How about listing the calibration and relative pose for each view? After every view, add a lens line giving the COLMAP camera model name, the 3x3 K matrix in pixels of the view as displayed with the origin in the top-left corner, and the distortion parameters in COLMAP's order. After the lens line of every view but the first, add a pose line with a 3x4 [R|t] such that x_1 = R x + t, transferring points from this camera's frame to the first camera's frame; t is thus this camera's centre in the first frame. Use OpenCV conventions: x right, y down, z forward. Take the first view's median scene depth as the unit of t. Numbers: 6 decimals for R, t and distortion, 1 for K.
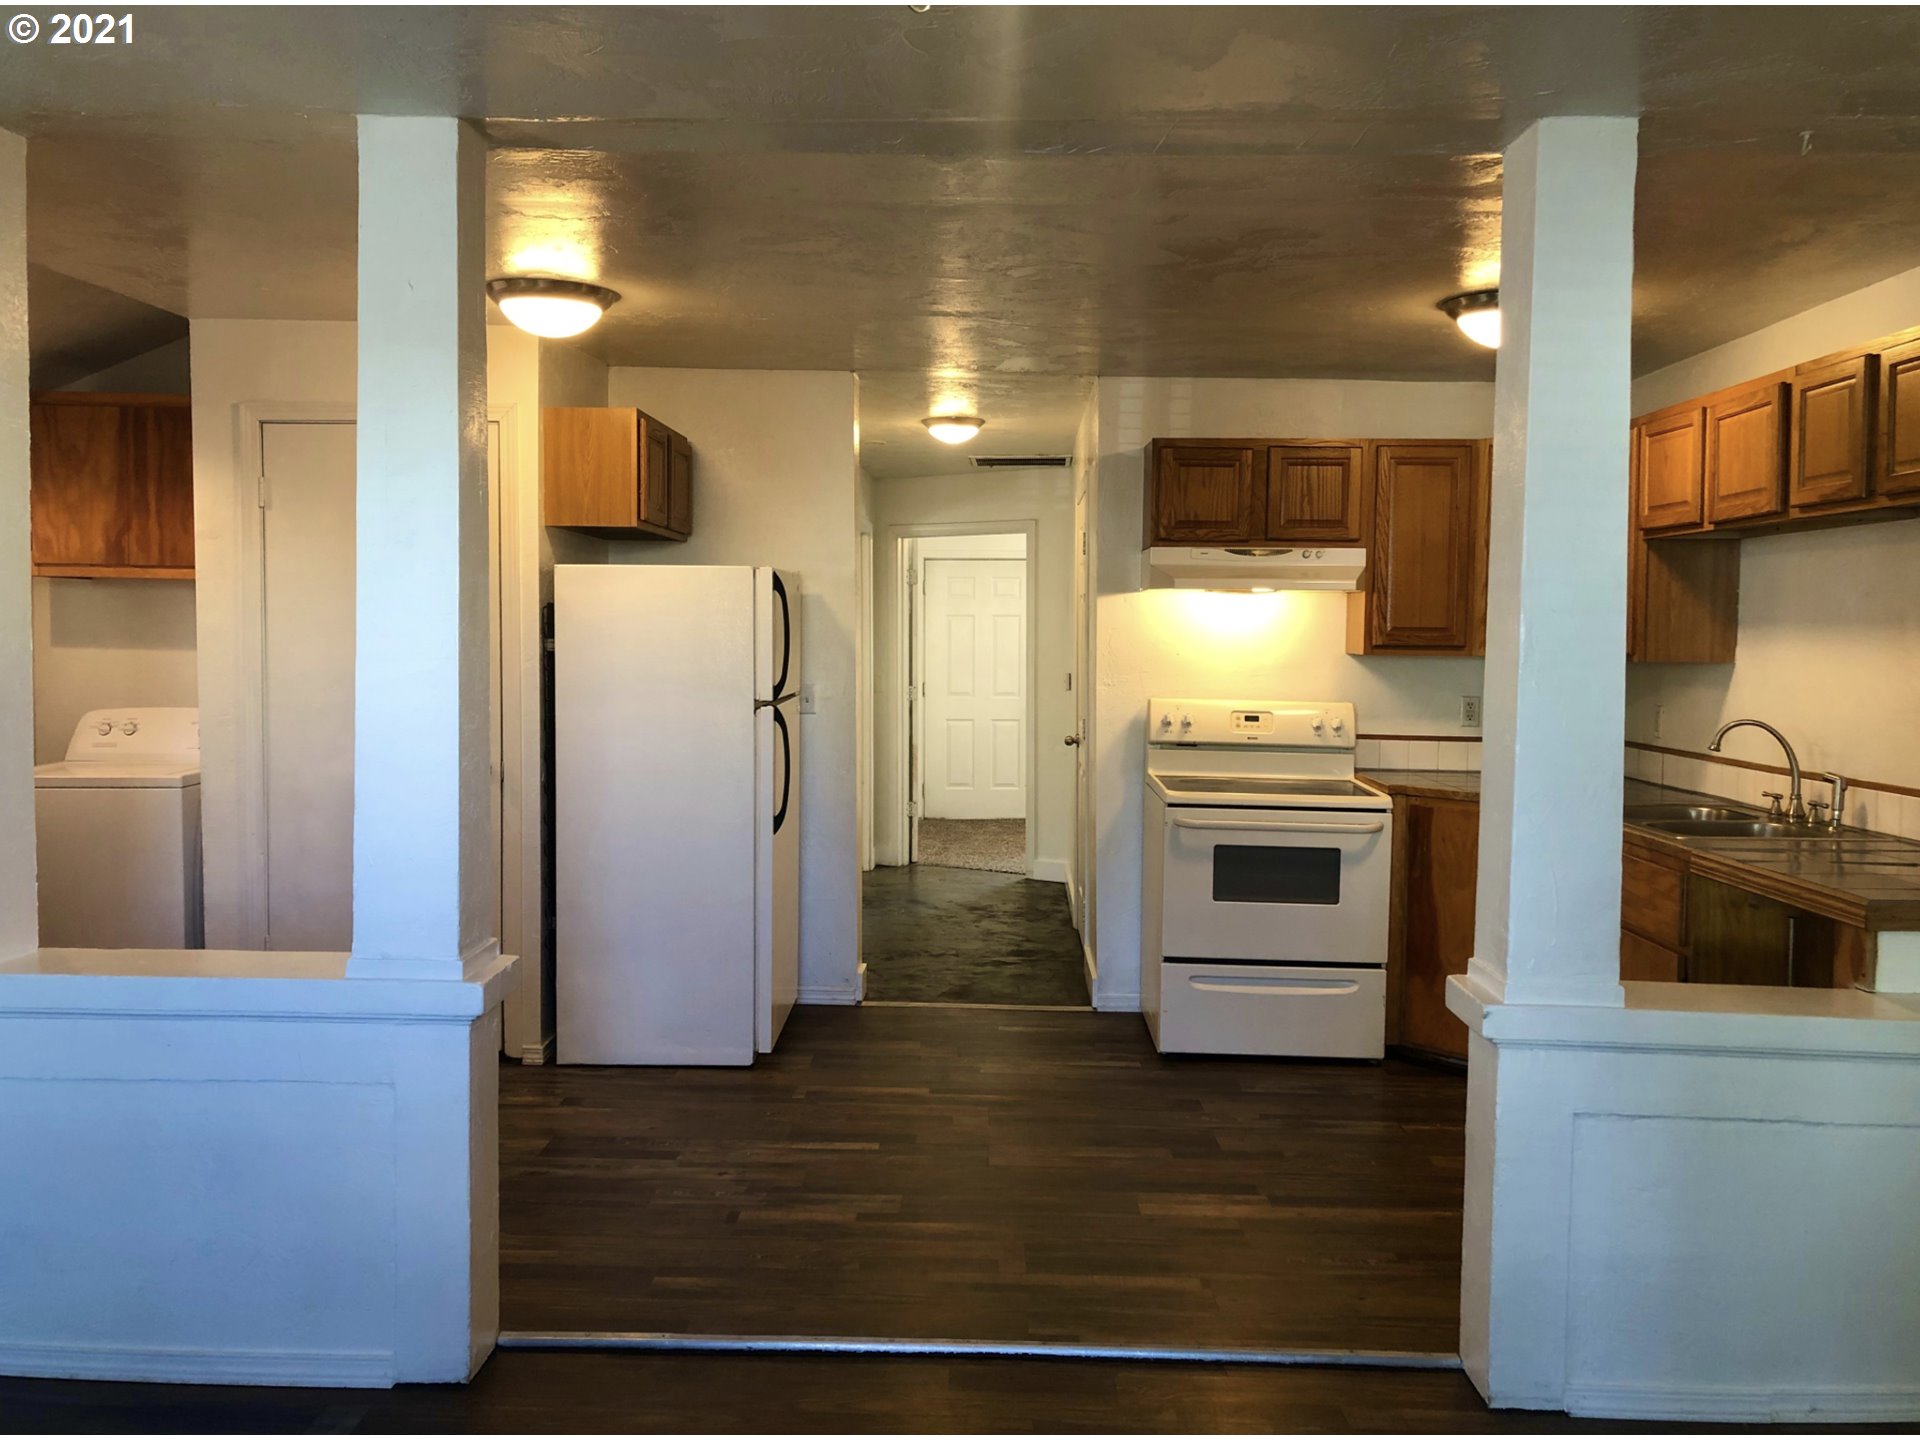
lens RADIAL K [[1587.8, 0, 938.2], [0, 1587.8, 710.9], [0, 0, 1]] dist [0.040347, -0.054355]
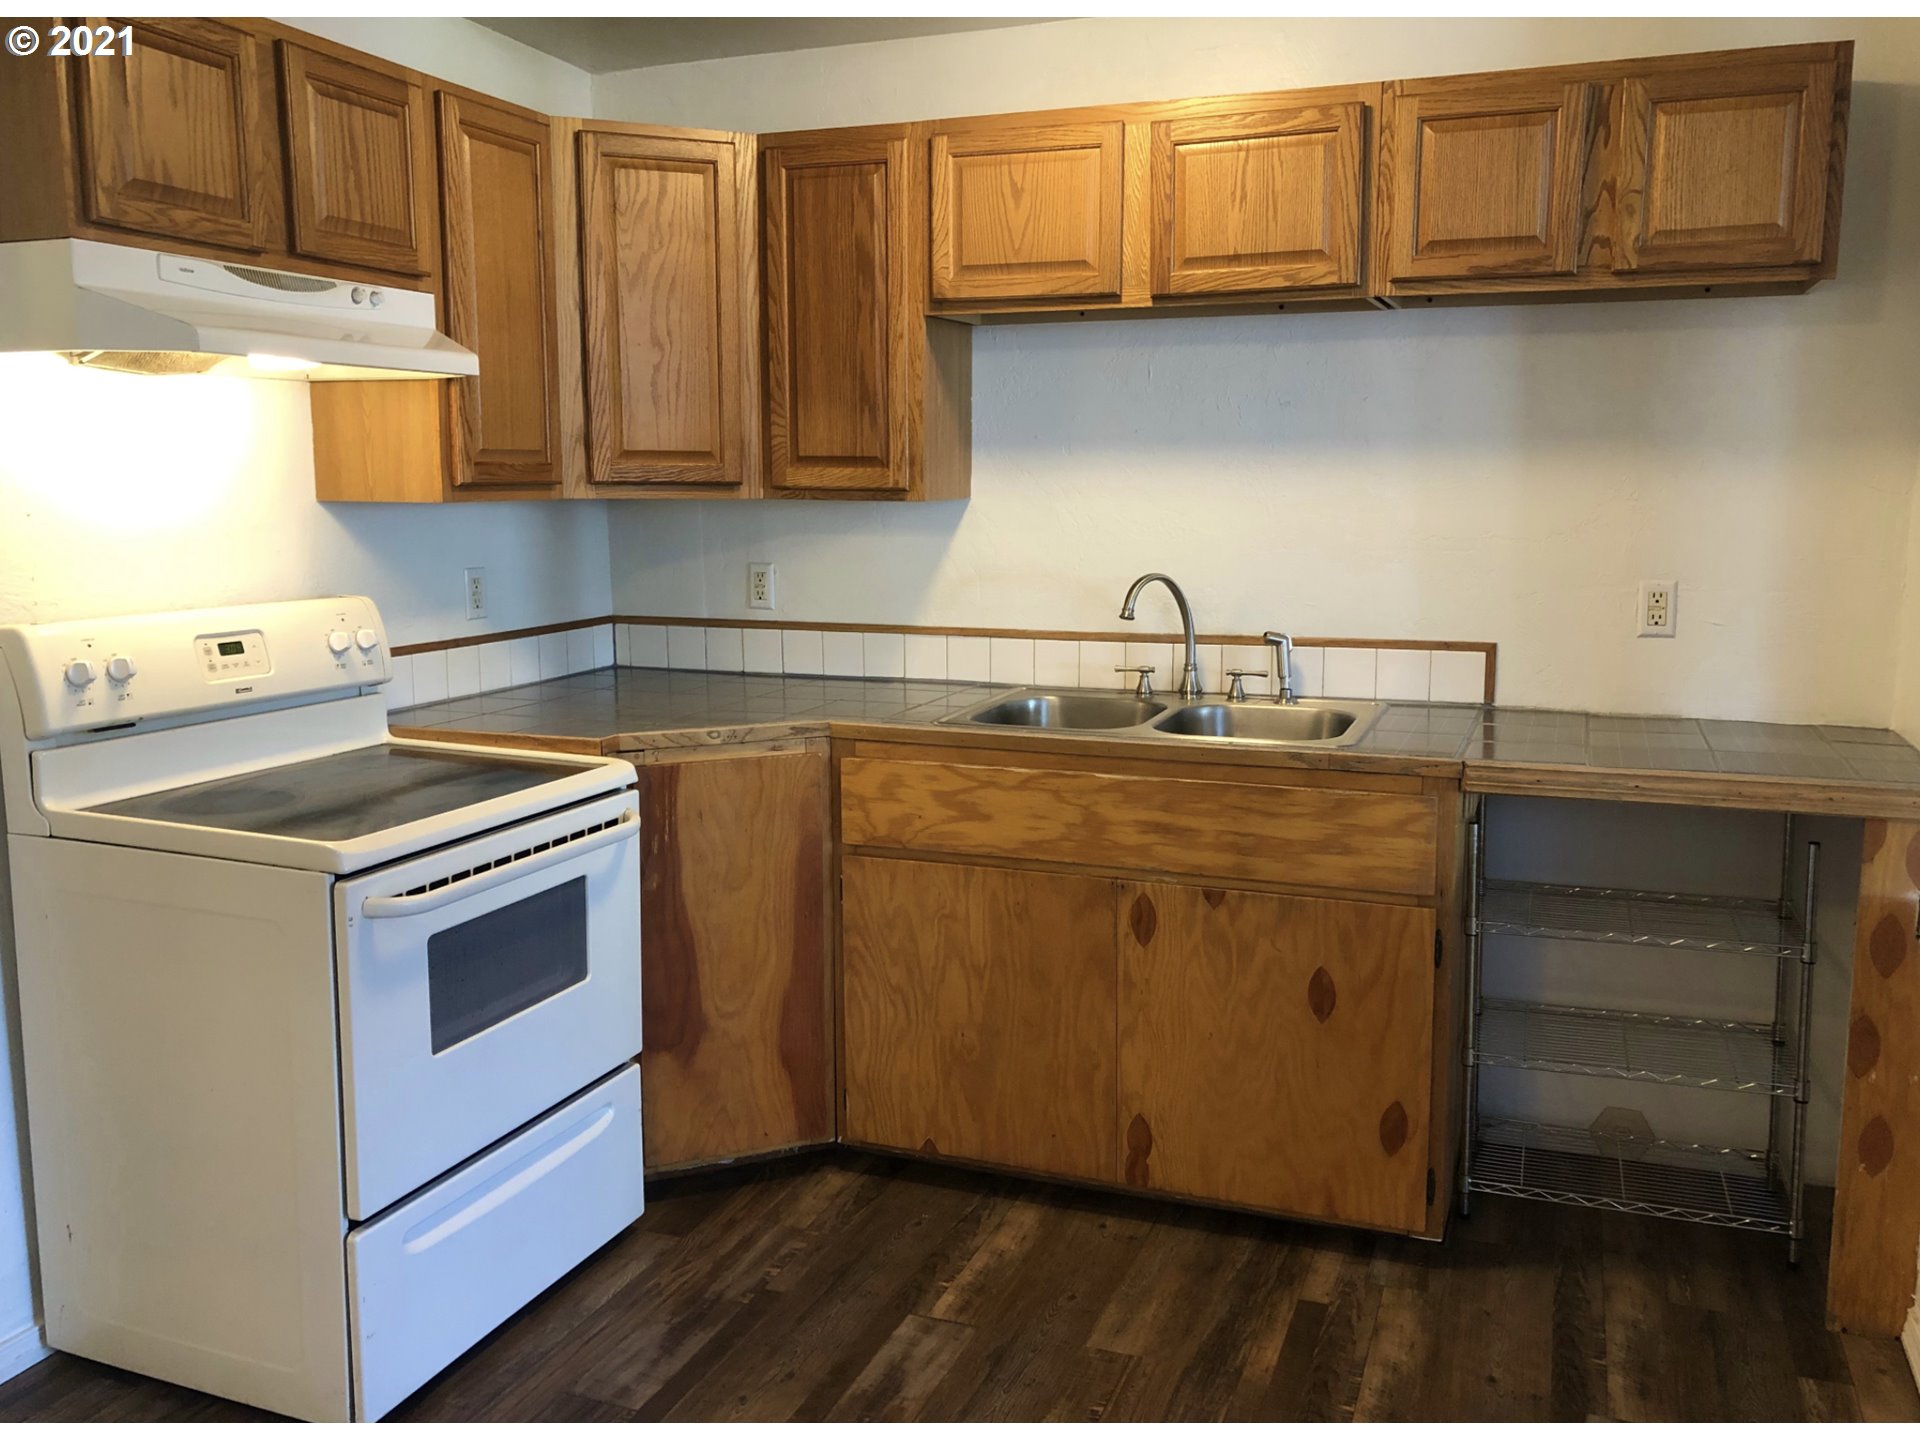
lens RADIAL K [[1587.8, 0, 961.7], [0, 1587.8, 724.7], [0, 0, 1]] dist [0.040347, -0.054355]
pose [[0.330161, -0.160963, 0.930099, -0.199124], [0.054652, 0.986960, 0.151403, -0.037565], [-0.942341, 0.000844, 0.334653, 0.748213]]
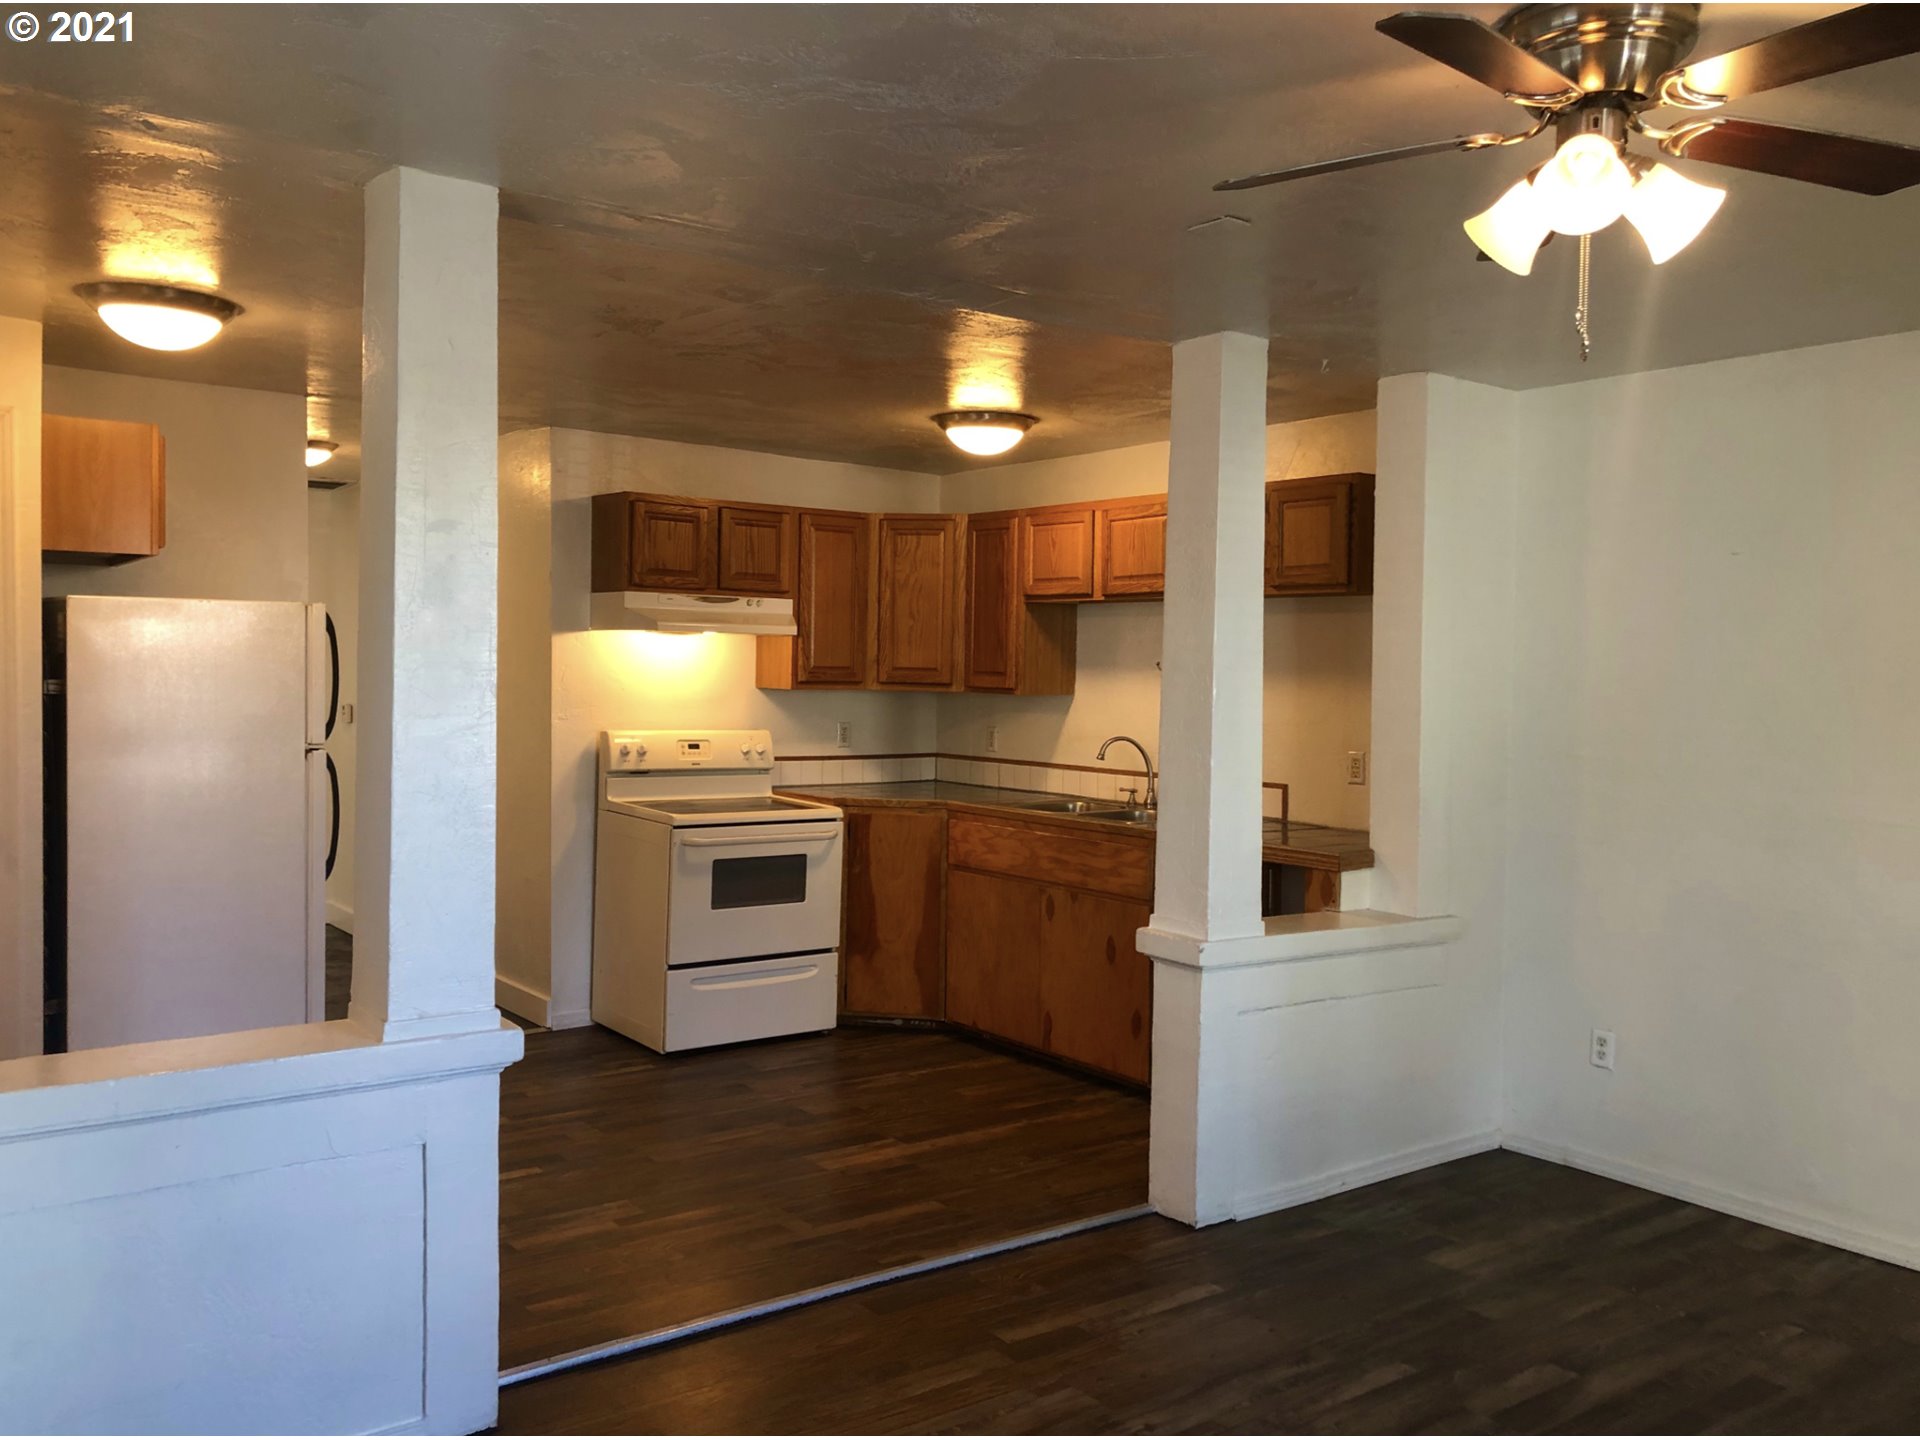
lens RADIAL K [[1587.8, 0, 952.8], [0, 1587.8, 712.2], [0, 0, 1]] dist [0.040347, -0.054355]
pose [[0.781546, -0.016273, 0.623636, -0.417795], [0.022738, 0.999739, -0.002409, -0.014399], [-0.623434, 0.016063, 0.781711, 0.011806]]
